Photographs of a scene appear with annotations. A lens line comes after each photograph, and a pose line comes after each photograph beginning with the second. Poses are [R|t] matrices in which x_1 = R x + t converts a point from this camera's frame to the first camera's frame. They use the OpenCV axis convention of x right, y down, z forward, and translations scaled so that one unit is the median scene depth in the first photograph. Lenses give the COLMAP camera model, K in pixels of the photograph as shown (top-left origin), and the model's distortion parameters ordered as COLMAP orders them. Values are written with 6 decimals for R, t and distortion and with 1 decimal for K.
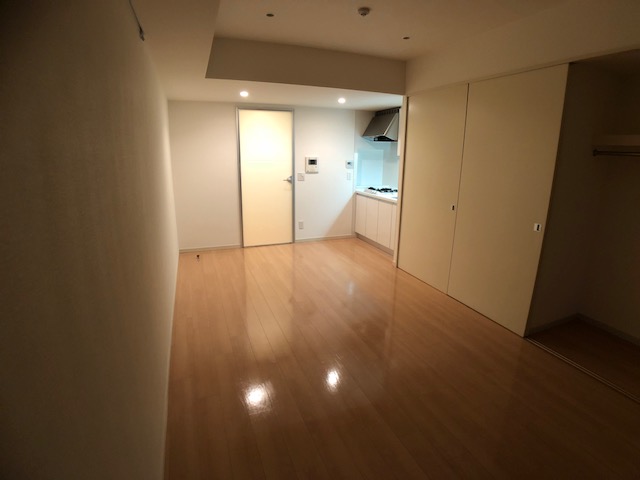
lens RADIAL K [[338.1, 0, 316.5], [0, 338.1, 237.9], [0, 0, 1]] dist [-0.119603, 0.027046]
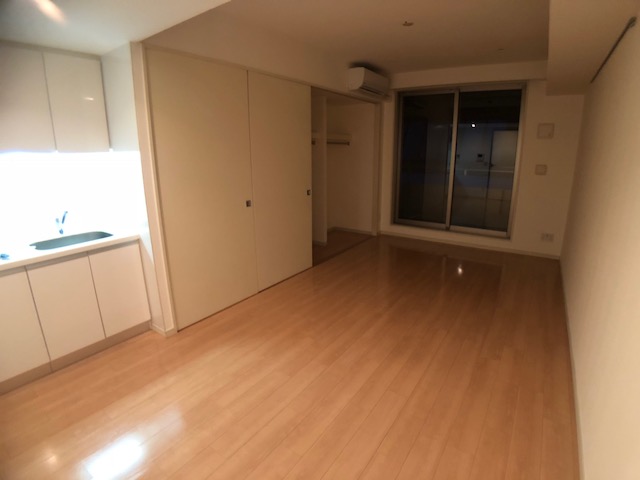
lens RADIAL K [[338.1, 0, 316.5], [0, 338.1, 237.9], [0, 0, 1]] dist [-0.119603, 0.027046]
pose [[-0.578438, -0.216524, 0.786465, -0.402850], [0.198671, 0.897702, 0.393270, -0.294707], [-0.791163, 0.383730, -0.476248, 1.170869]]
